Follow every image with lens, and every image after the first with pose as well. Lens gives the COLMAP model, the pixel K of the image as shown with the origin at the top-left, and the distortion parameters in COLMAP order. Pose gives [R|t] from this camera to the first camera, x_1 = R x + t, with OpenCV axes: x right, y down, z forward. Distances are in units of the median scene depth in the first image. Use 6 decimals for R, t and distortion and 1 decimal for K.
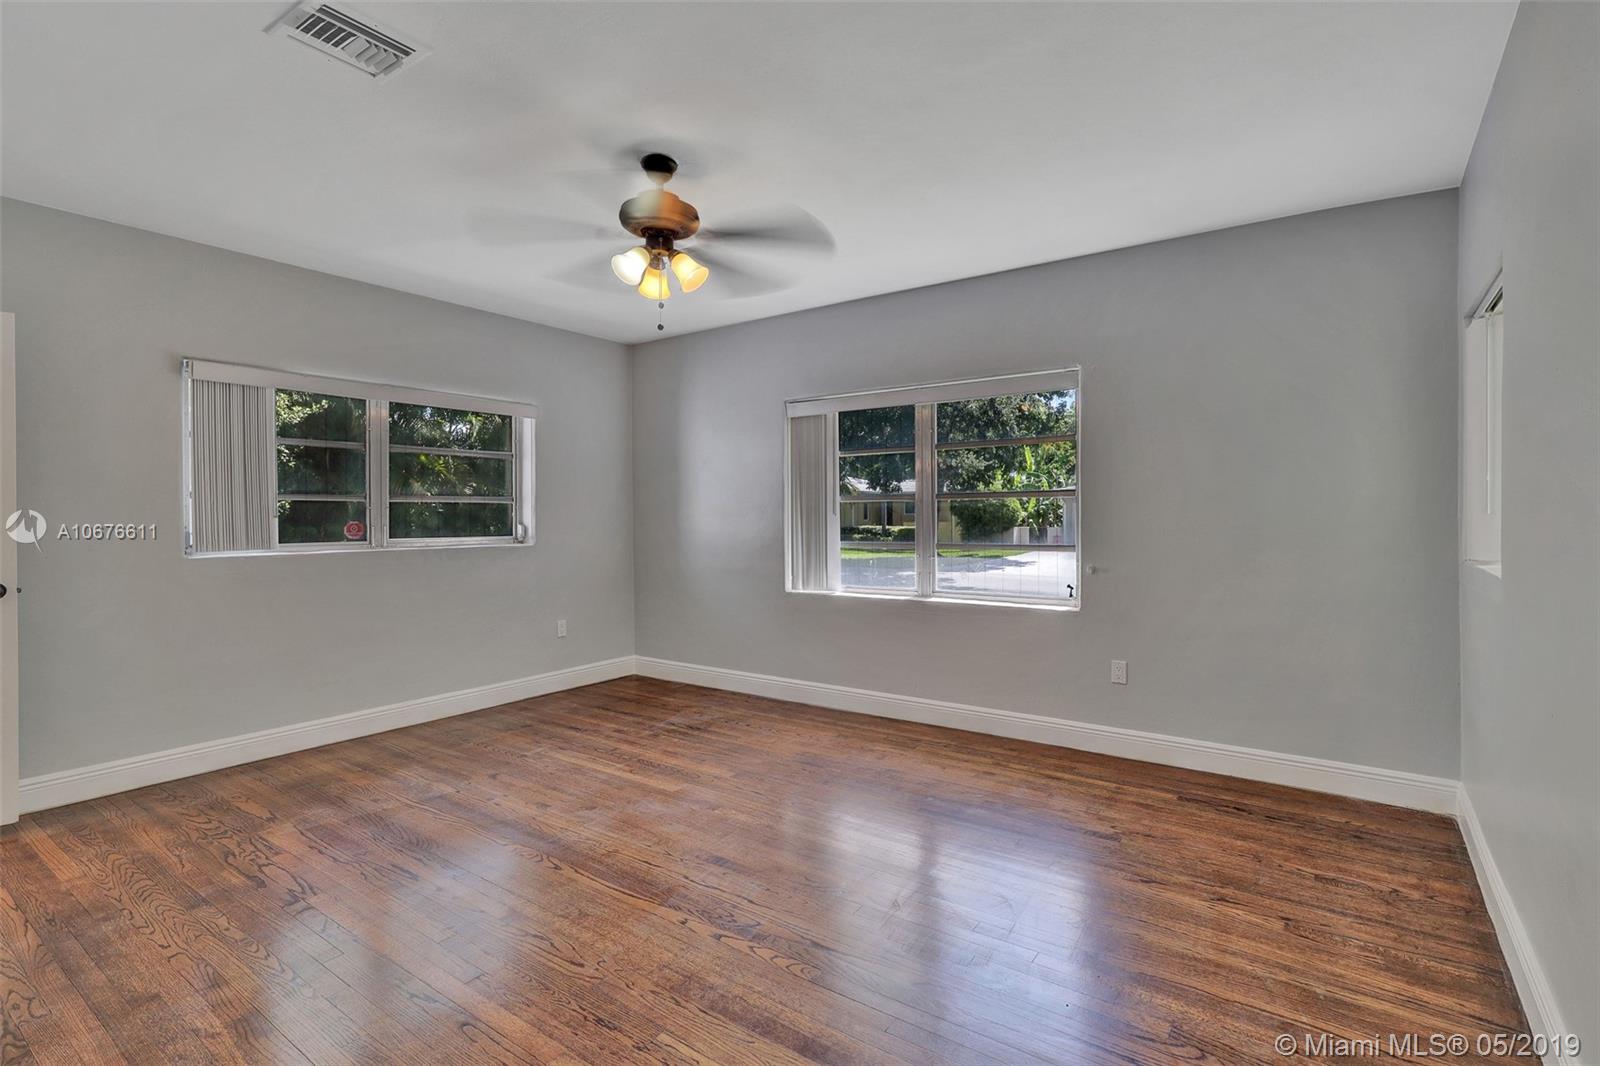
lens RADIAL K [[750.3, 0, 798.2], [0, 750.3, 523.4], [0, 0, 1]] dist [0.030179, 0.000265]
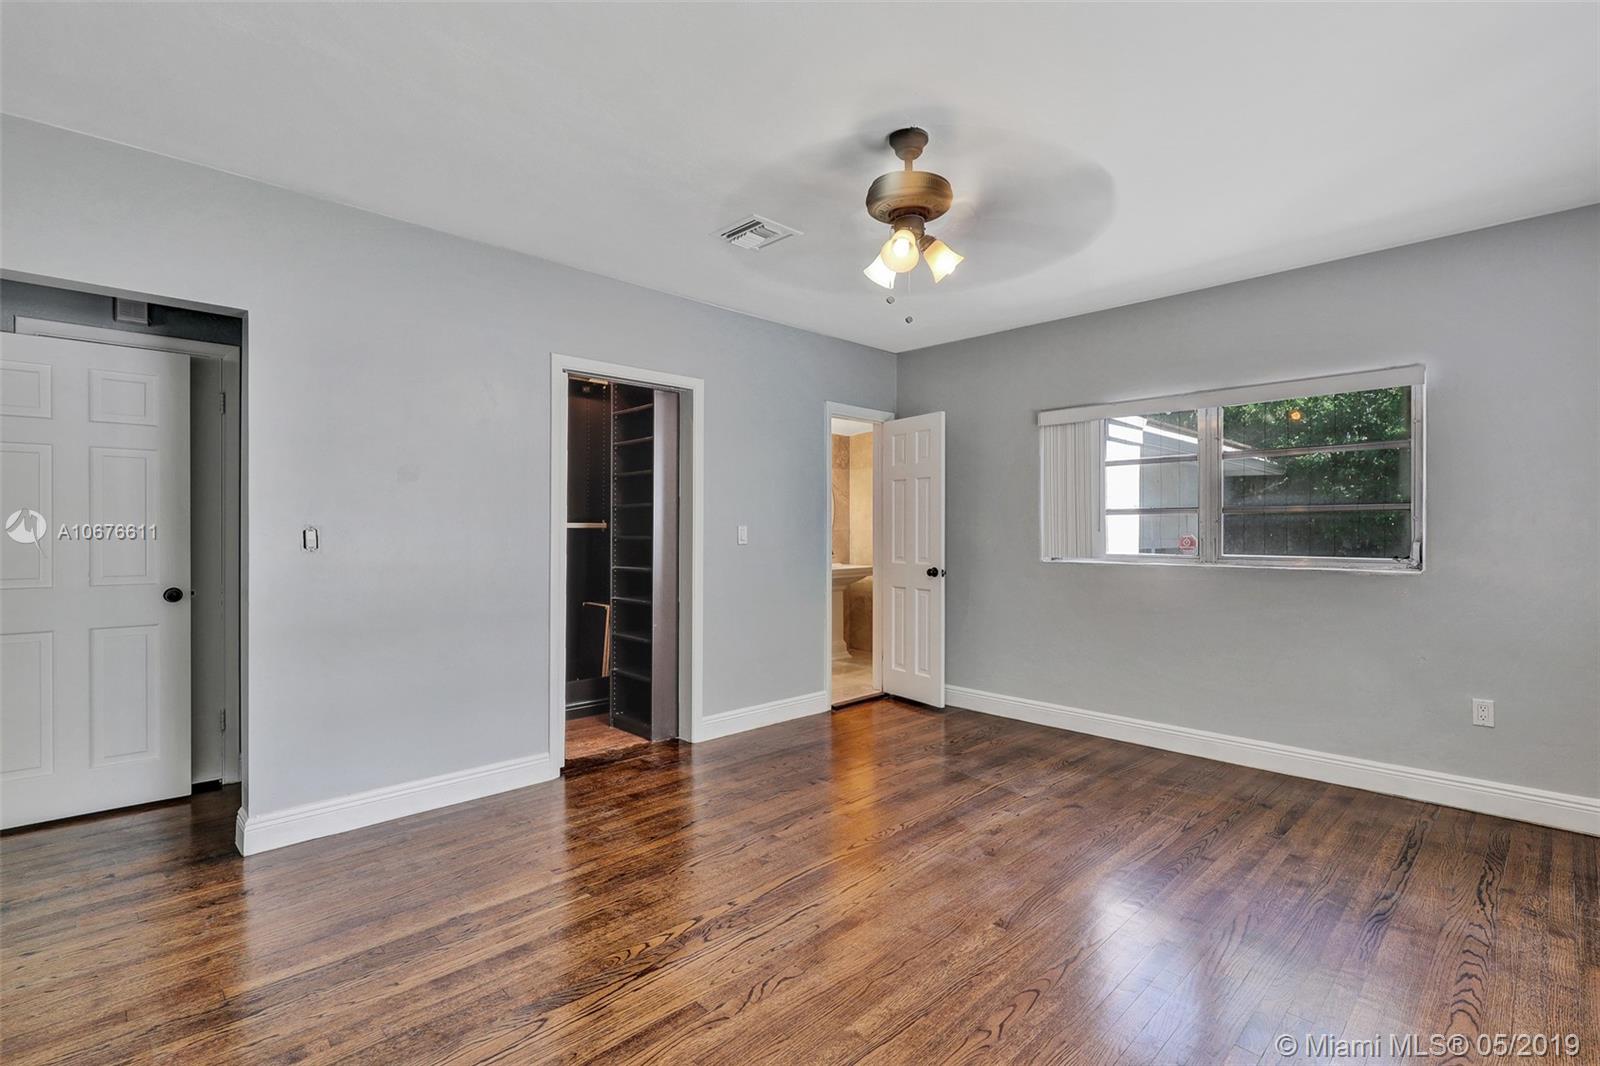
lens RADIAL K [[751.5, 0, 800.8], [0, 751.5, 527.0], [0, 0, 1]] dist [0.000080, -0.000208]
pose [[-0.166738, -0.002864, -0.985997, 0.573236], [-0.010642, 0.999943, -0.001105, -0.008151], [0.985944, 0.010308, -0.166759, 0.815014]]
